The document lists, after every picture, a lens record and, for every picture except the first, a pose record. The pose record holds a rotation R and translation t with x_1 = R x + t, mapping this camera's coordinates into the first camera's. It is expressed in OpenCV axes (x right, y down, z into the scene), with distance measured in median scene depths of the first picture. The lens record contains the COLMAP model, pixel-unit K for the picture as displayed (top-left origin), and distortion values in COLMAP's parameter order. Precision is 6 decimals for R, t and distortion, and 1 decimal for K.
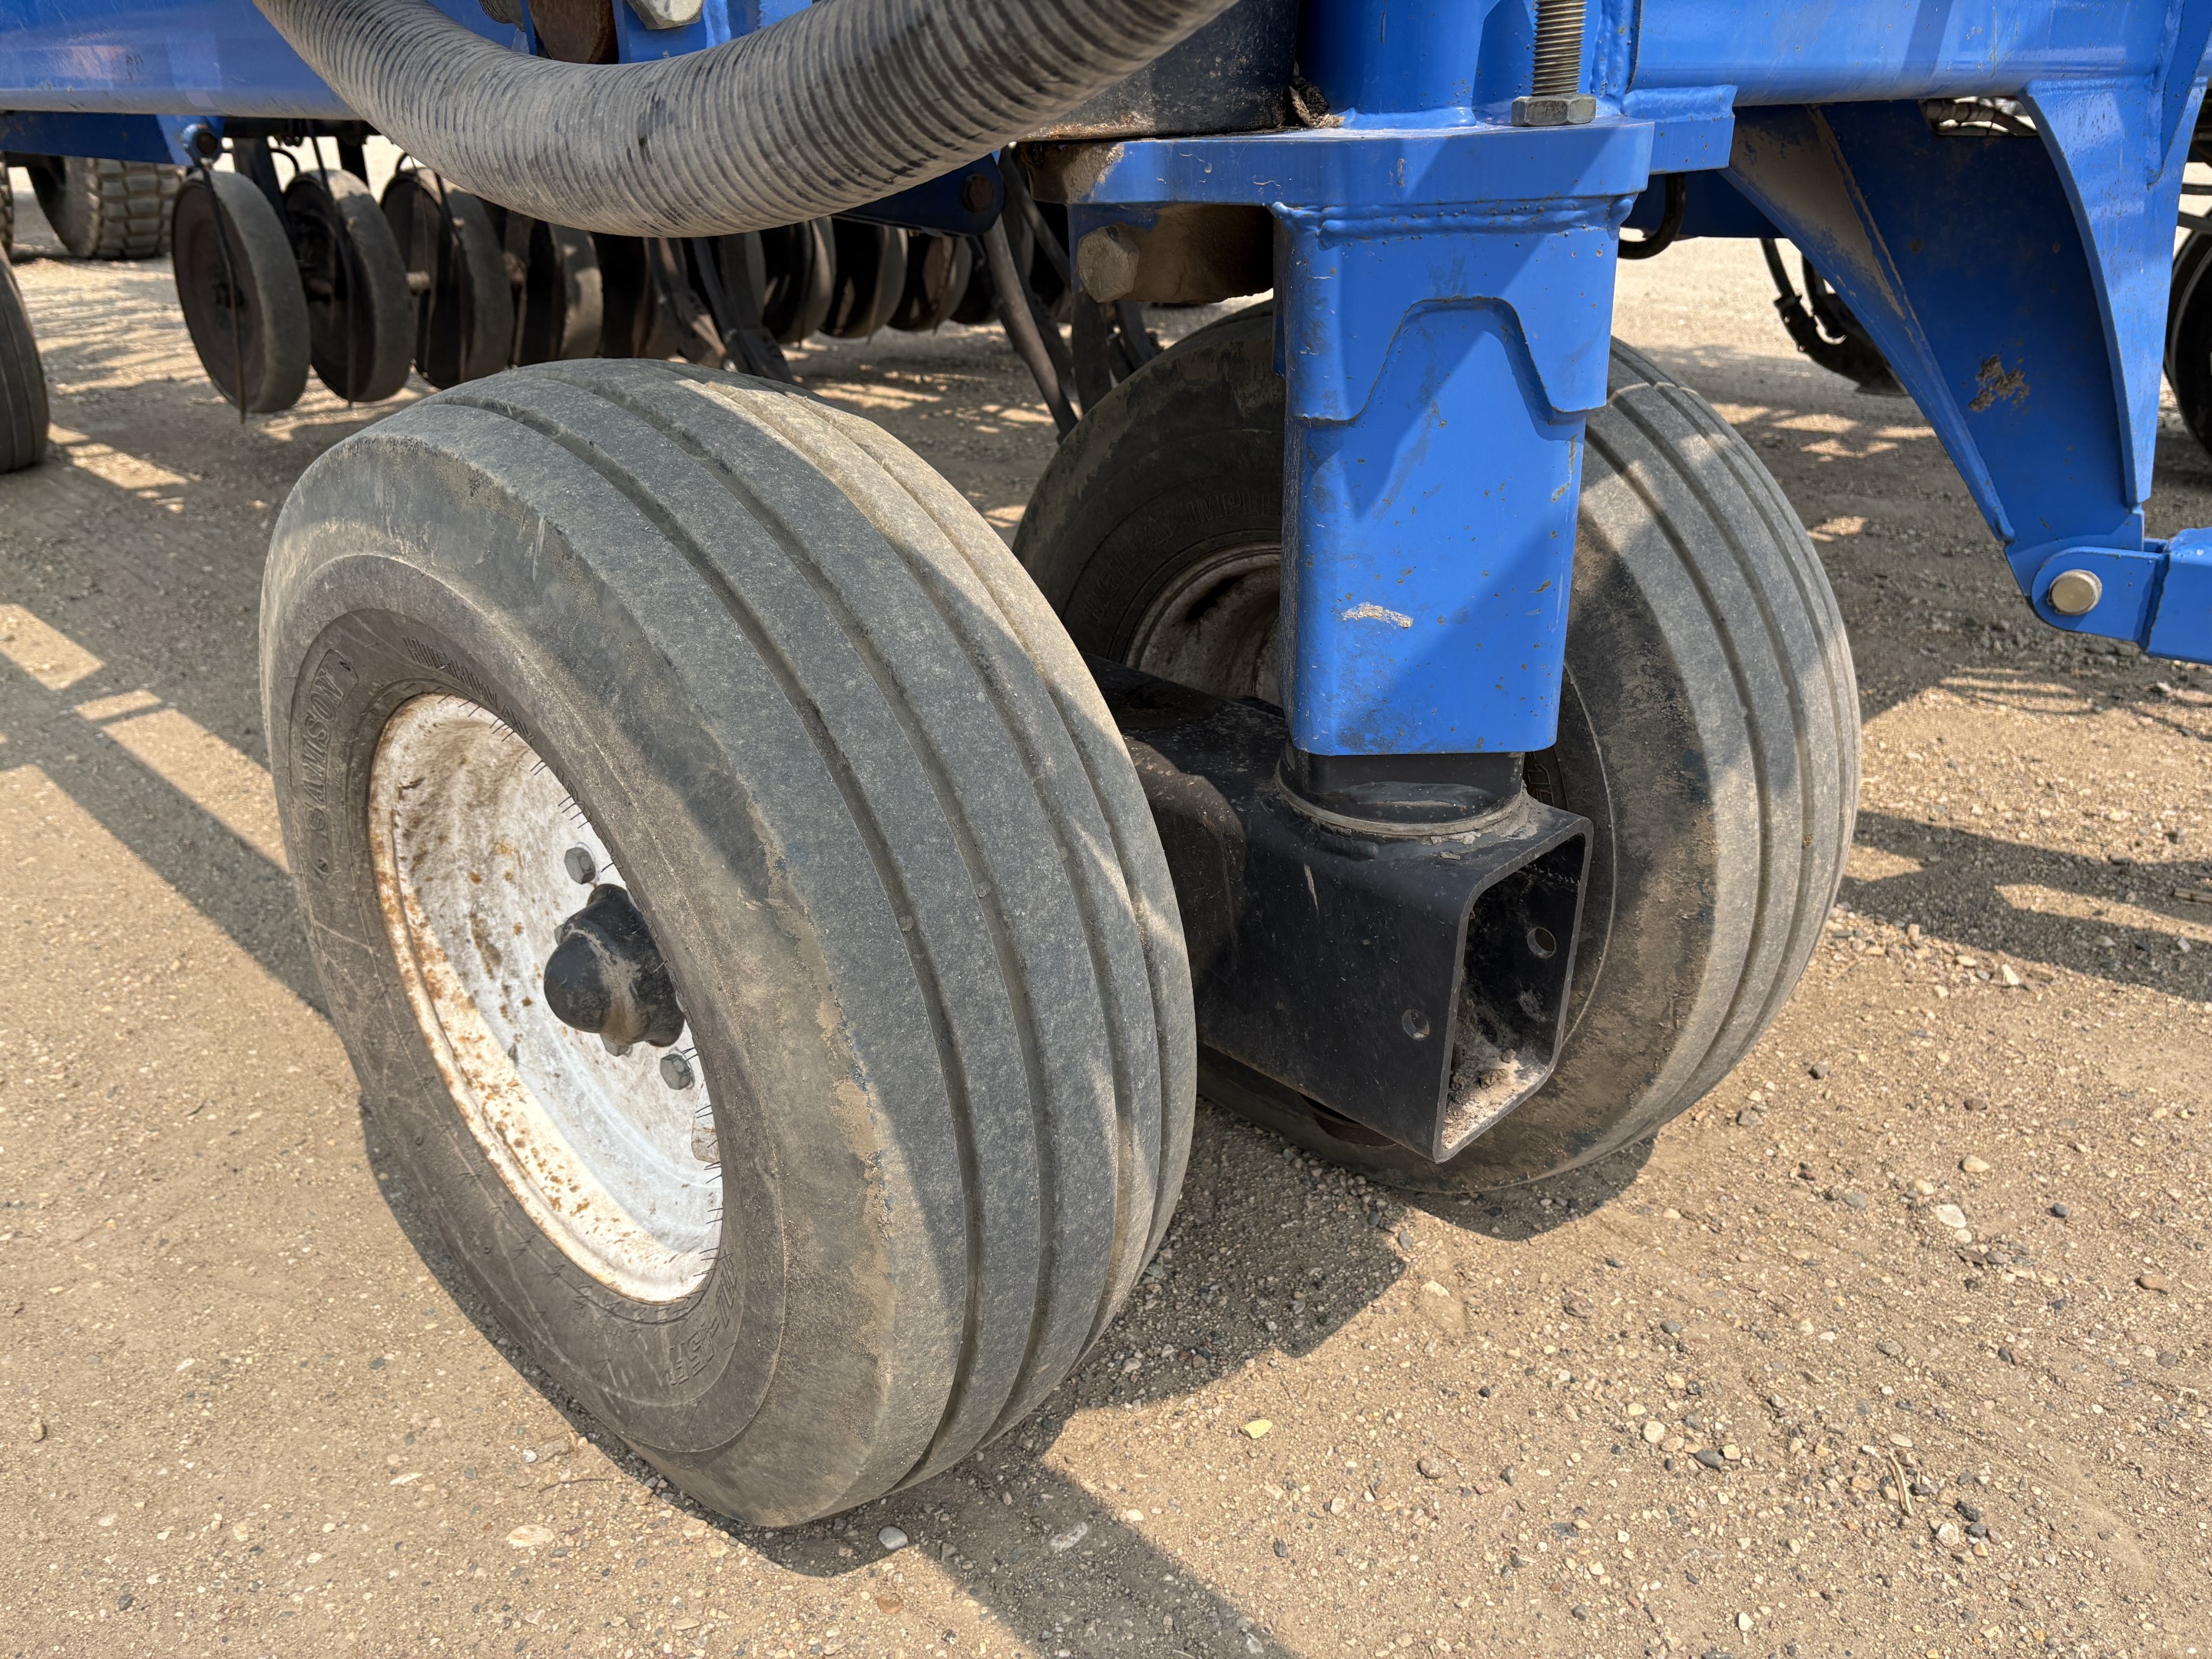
lens RADIAL K [[1678.6, 0, 1106.0], [0, 1678.6, 829.5], [0, 0, 1]] dist [0.054441, -0.054657]
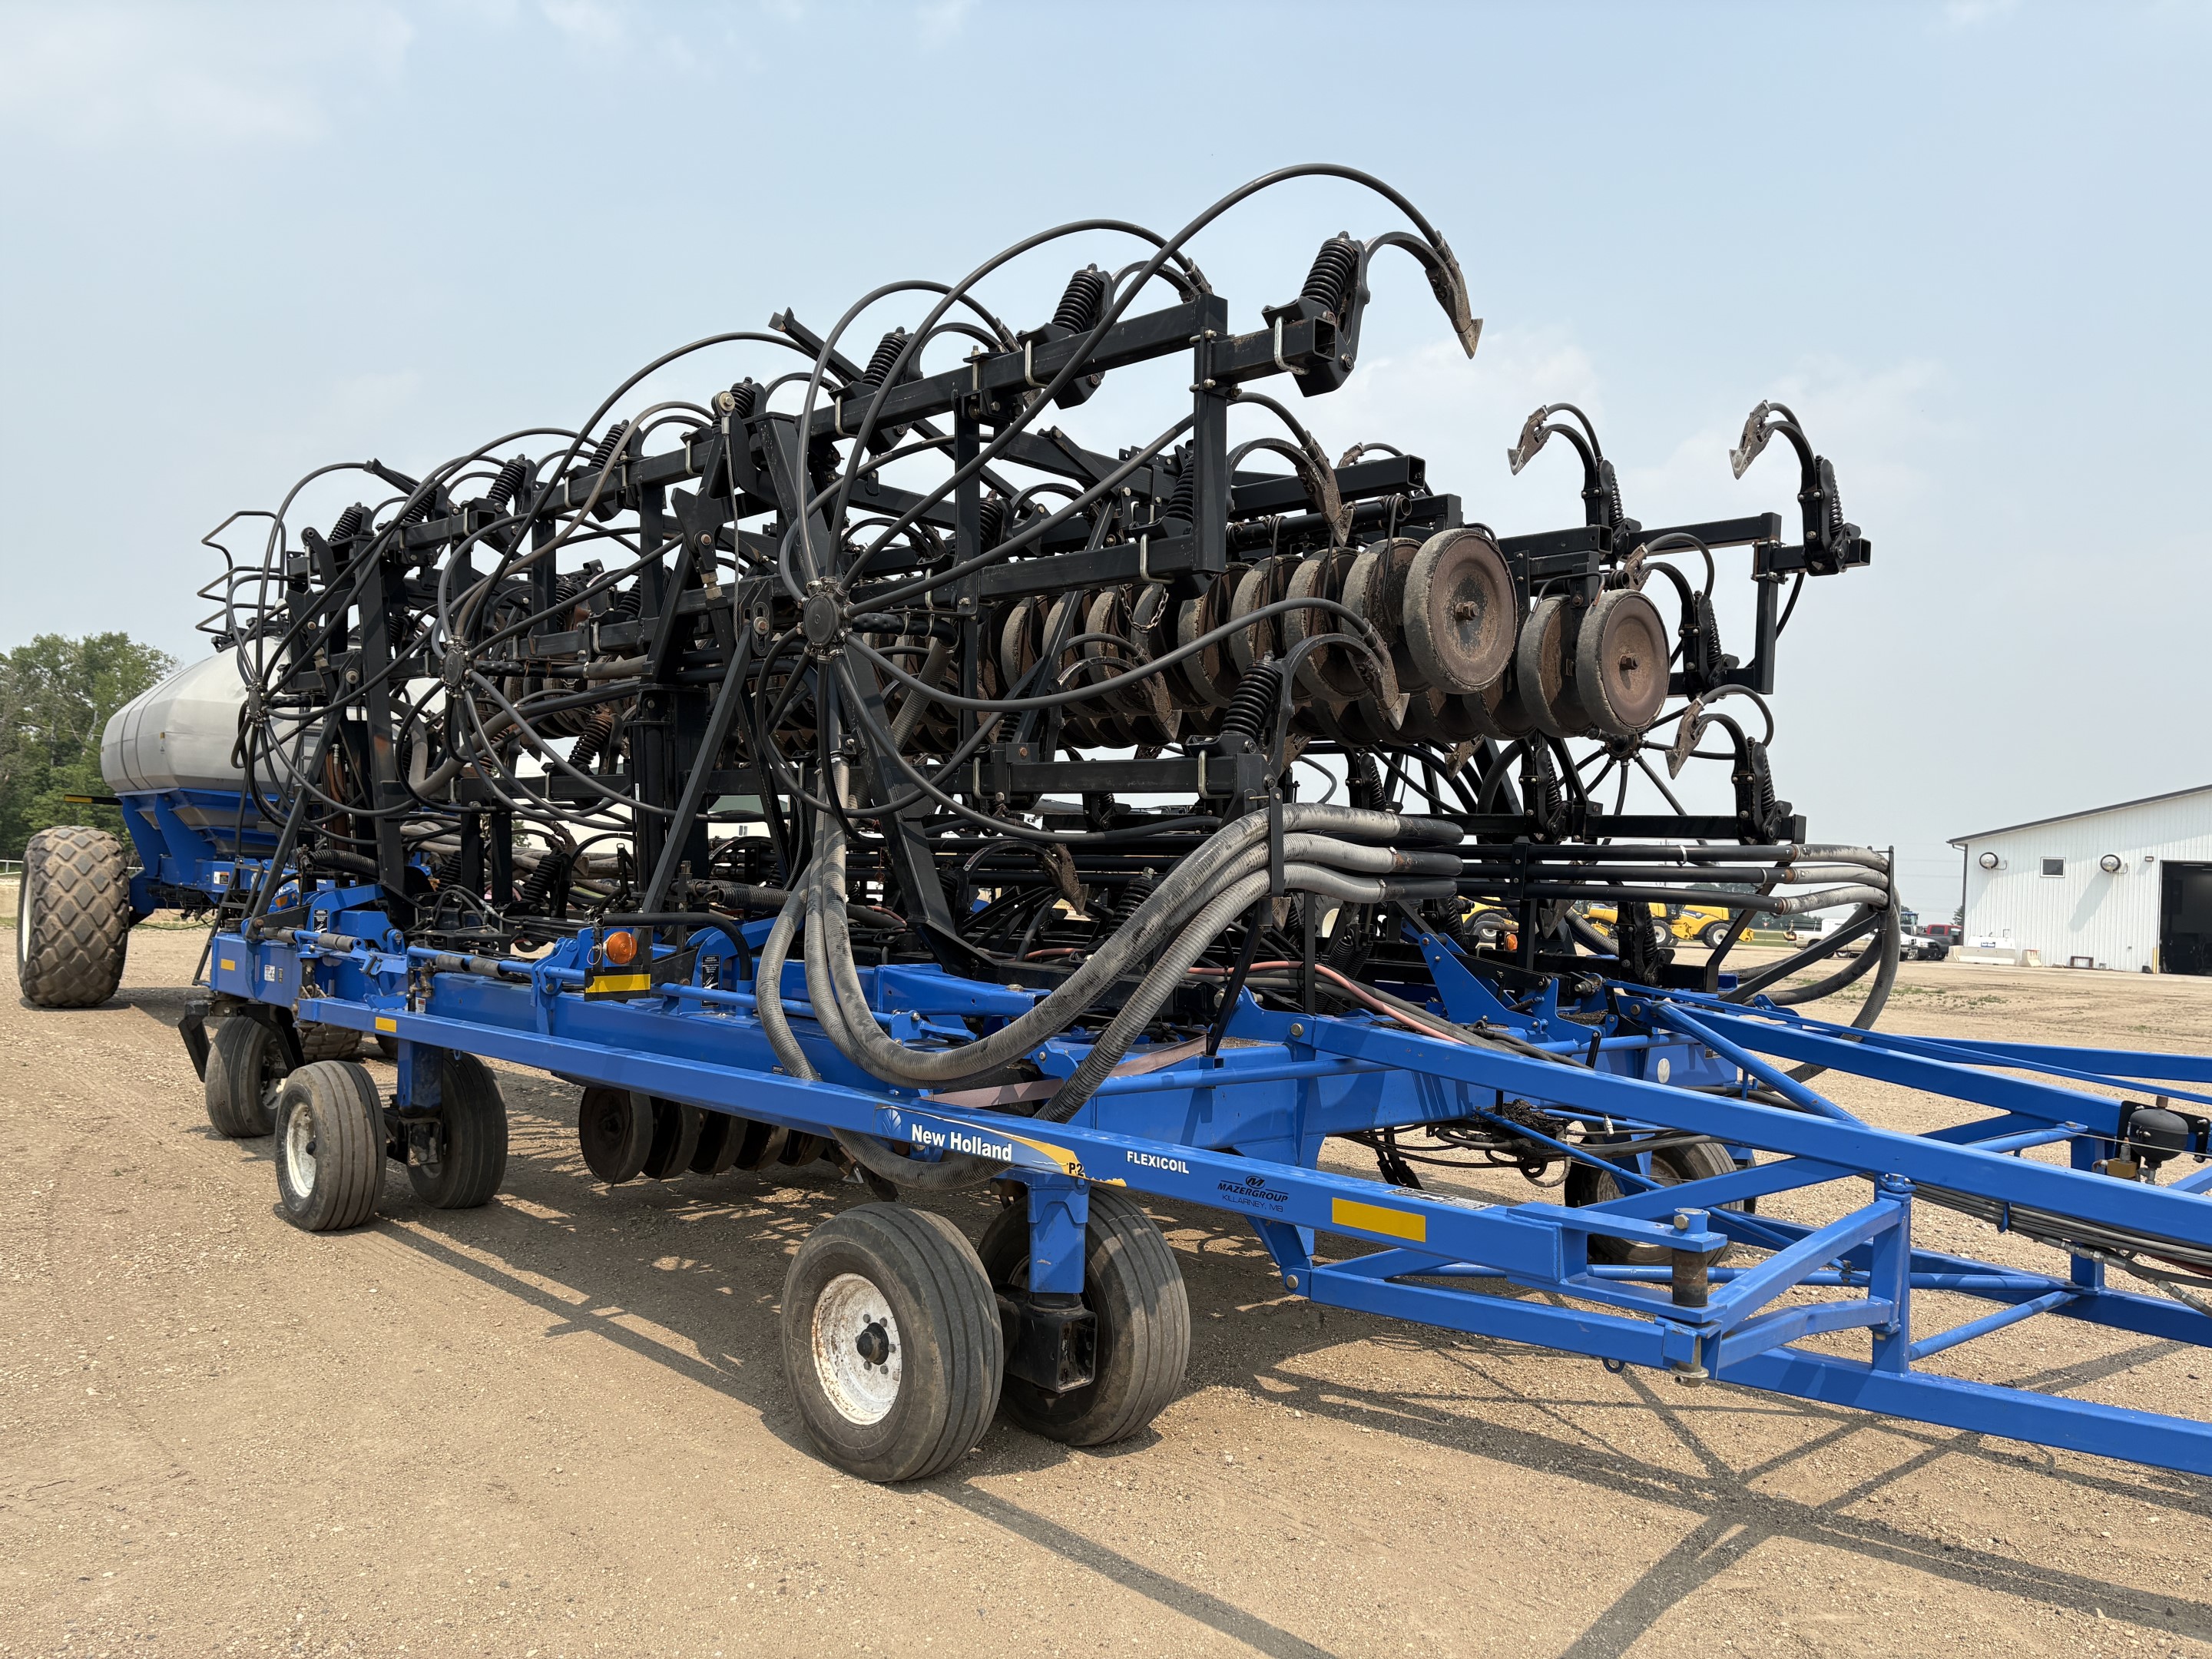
lens RADIAL K [[1678.6, 0, 1106.0], [0, 1678.6, 829.5], [0, 0, 1]] dist [0.054441, -0.054657]
pose [[0.998979, 0.042055, -0.016518, 0.324204], [-0.045077, 0.902725, -0.427851, 0.730438], [-0.003082, 0.428159, 0.903698, -3.518570]]
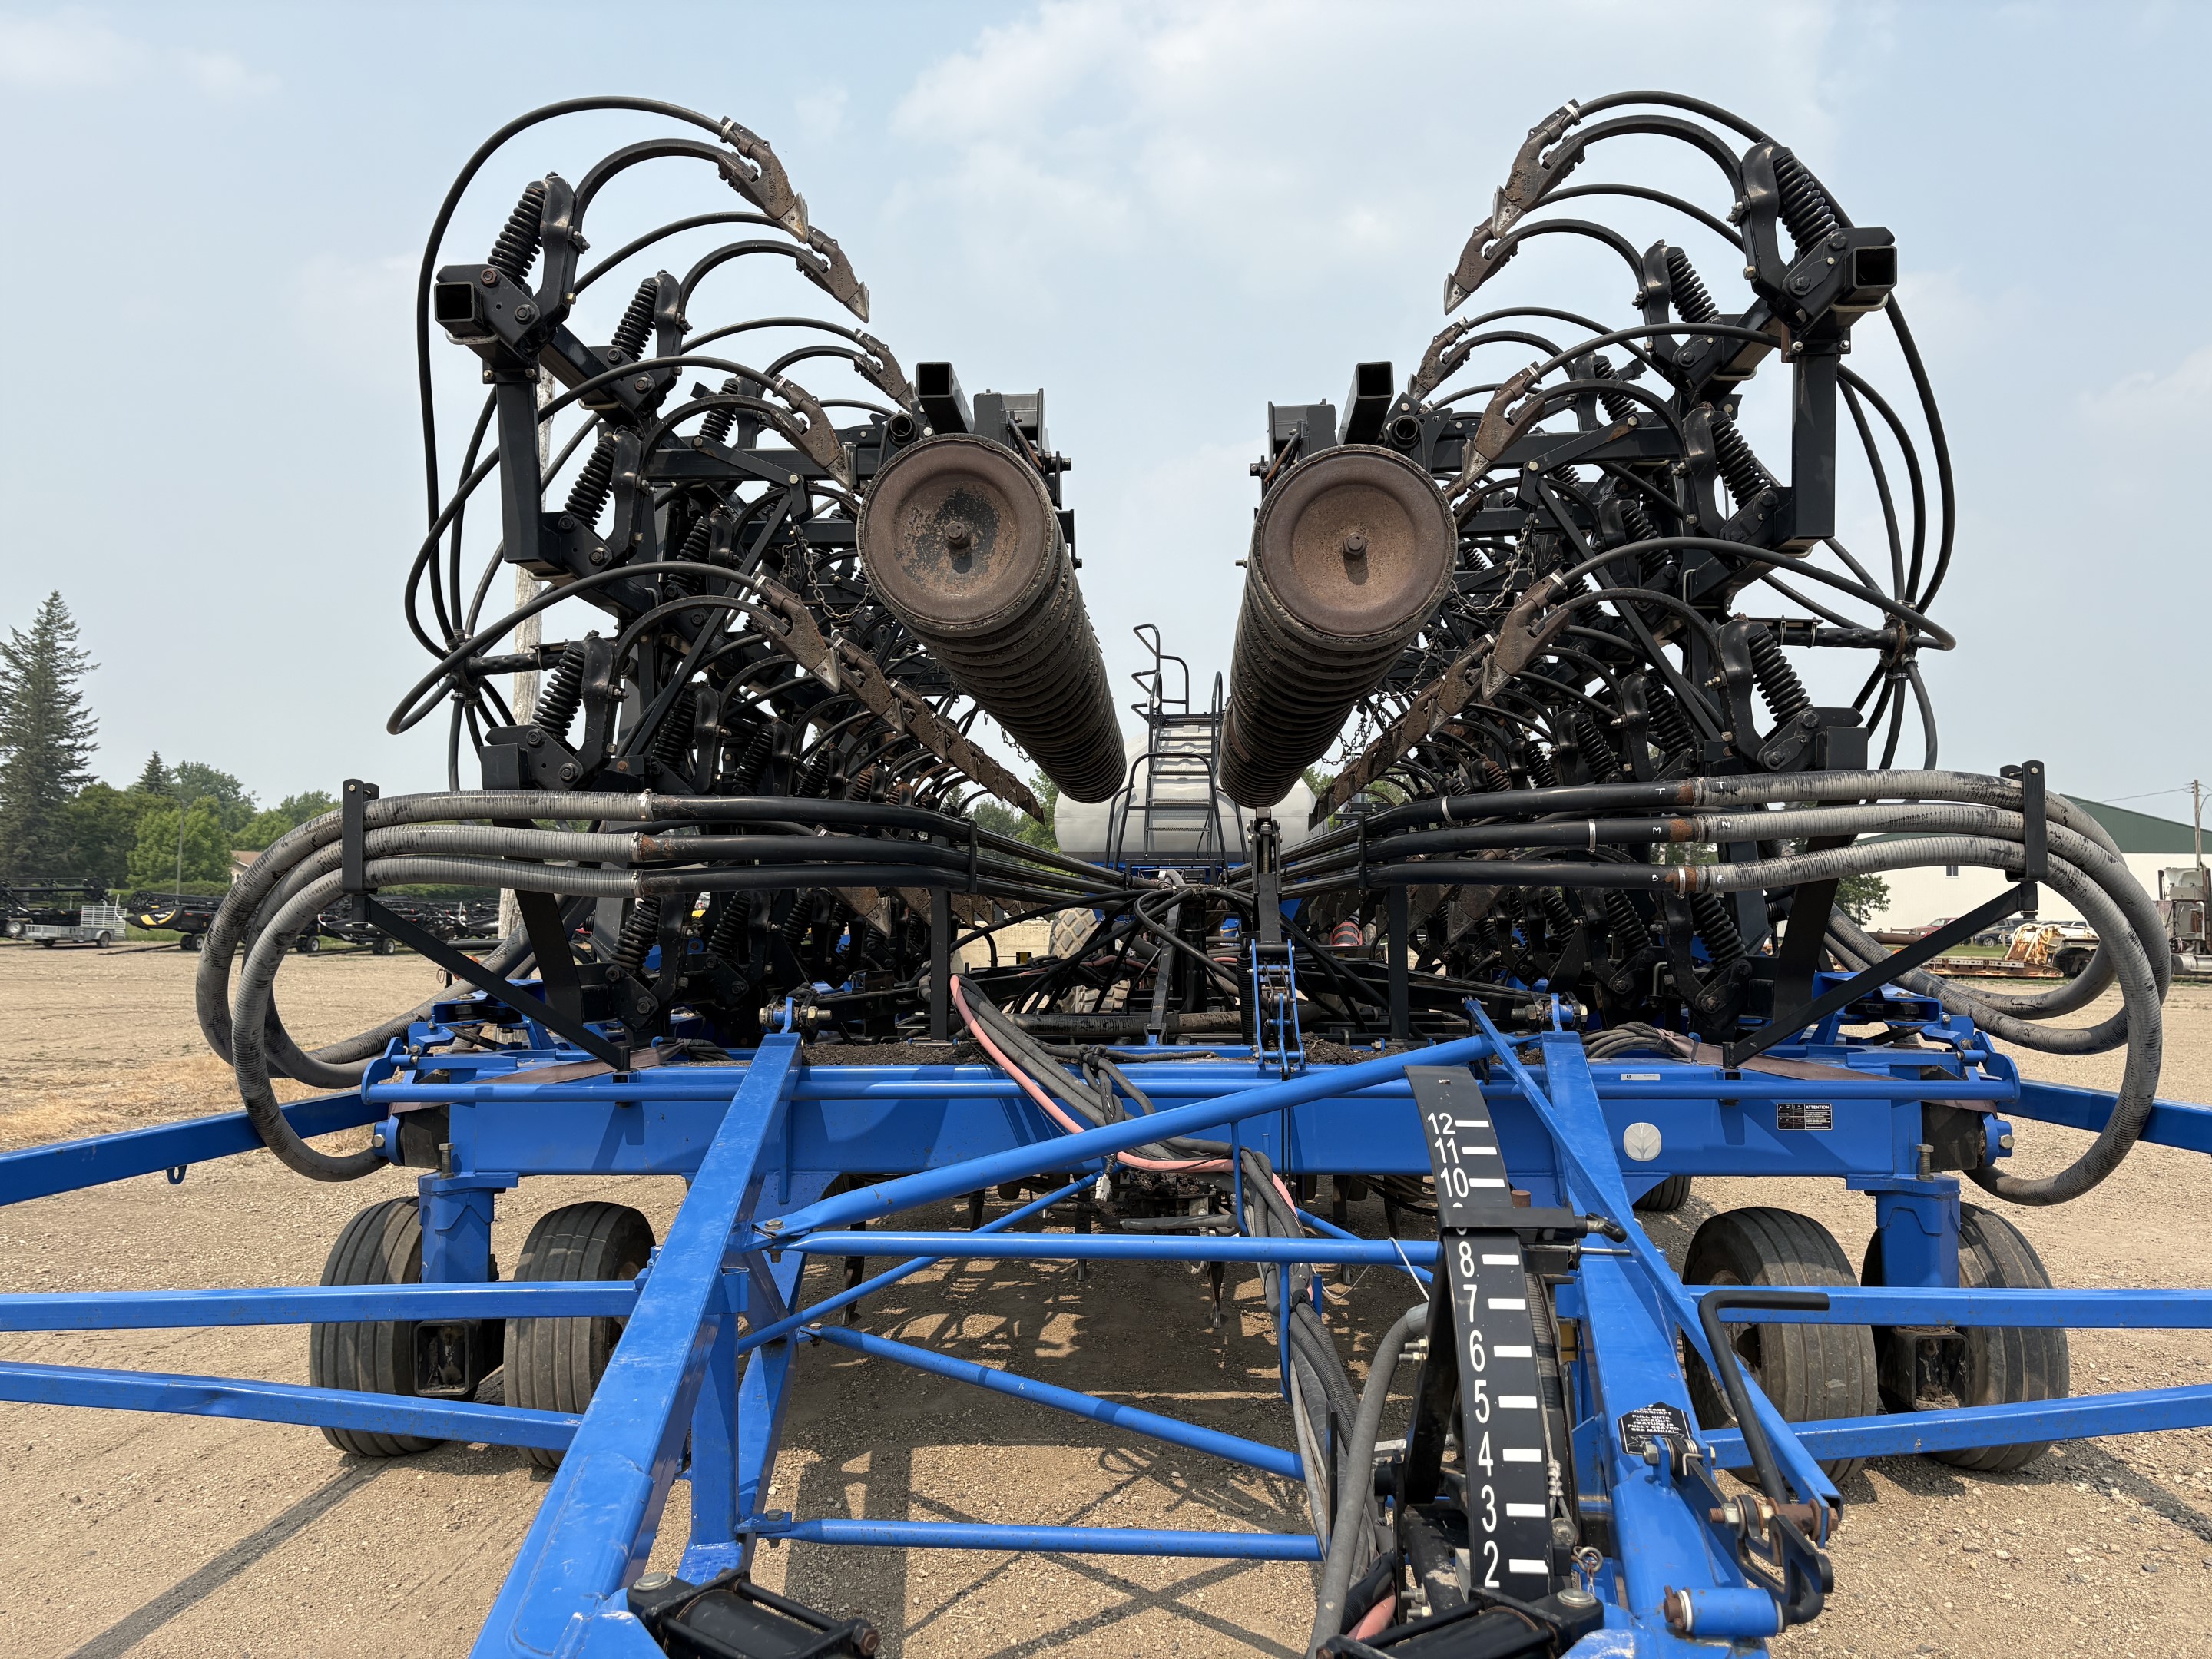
lens RADIAL K [[1678.6, 0, 1106.0], [0, 1678.6, 829.5], [0, 0, 1]] dist [0.054441, -0.054657]
pose [[0.670498, -0.035678, -0.741053, 4.663157], [-0.299172, 0.901031, -0.314069, -0.277921], [0.678917, 0.432285, 0.593466, -1.053459]]
